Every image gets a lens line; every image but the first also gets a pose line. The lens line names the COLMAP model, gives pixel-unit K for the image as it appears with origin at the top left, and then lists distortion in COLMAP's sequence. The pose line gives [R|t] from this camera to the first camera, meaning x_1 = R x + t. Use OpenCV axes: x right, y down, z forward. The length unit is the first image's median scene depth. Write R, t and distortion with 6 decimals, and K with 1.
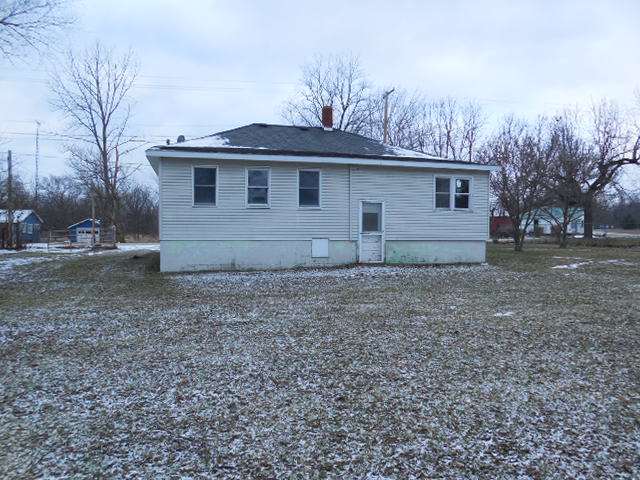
lens RADIAL K [[490.1, 0, 321.1], [0, 490.1, 239.0], [0, 0, 1]] dist [-0.067904, 0.059052]
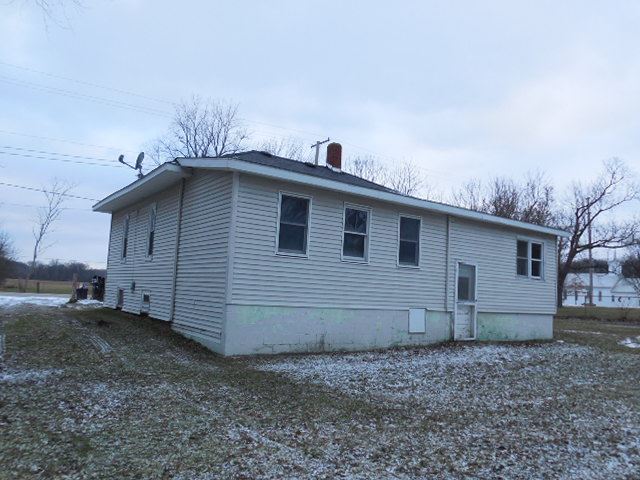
lens RADIAL K [[490.1, 0, 321.9], [0, 490.1, 241.6], [0, 0, 1]] dist [-0.067904, 0.059052]
pose [[0.936963, 0.079653, 0.340228, -0.393442], [-0.042344, 0.992379, -0.115720, -0.008581], [-0.346852, 0.094018, 0.933196, 0.332936]]
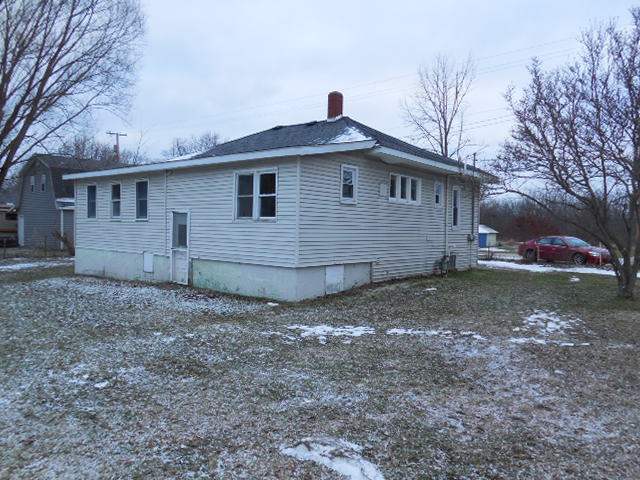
lens RADIAL K [[490.1, 0, 318.4], [0, 490.1, 240.0], [0, 0, 1]] dist [-0.067904, 0.059052]
pose [[0.580211, 0.023844, -0.814117, 0.925951], [-0.037785, 0.999283, 0.002338, -0.037463], [0.813589, 0.029405, 0.580696, 0.705471]]
